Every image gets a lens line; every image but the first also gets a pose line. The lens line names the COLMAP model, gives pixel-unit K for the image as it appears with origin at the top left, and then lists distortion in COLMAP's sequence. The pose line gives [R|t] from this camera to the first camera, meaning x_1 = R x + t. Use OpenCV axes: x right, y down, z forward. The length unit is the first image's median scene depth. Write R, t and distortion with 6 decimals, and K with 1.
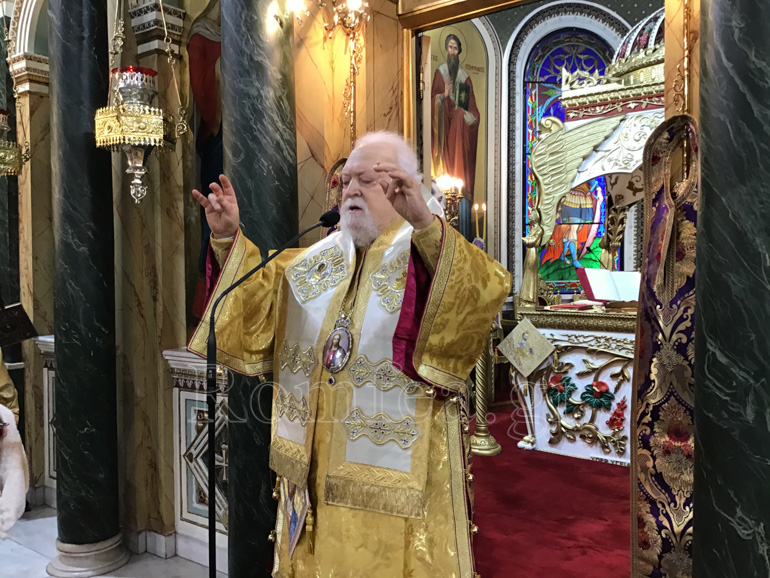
lens RADIAL K [[693.5, 0, 385.0], [0, 693.5, 289.0], [0, 0, 1]] dist [0.059411, -0.141729]
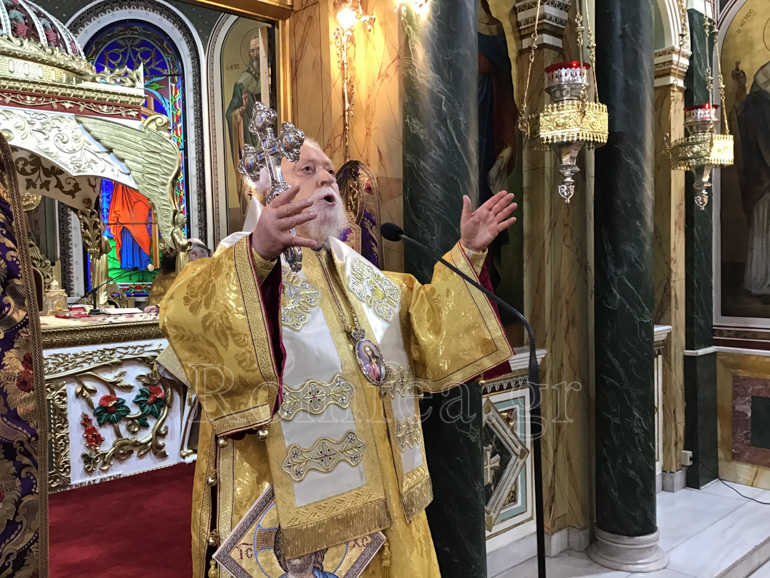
lens RADIAL K [[693.5, 0, 385.0], [0, 693.5, 289.0], [0, 0, 1]] dist [0.059411, -0.141729]
pose [[0.197020, -0.039518, 0.979603, -0.584348], [0.050887, 0.998253, 0.030036, -0.022539], [-0.979078, 0.043931, 0.198686, 0.464724]]
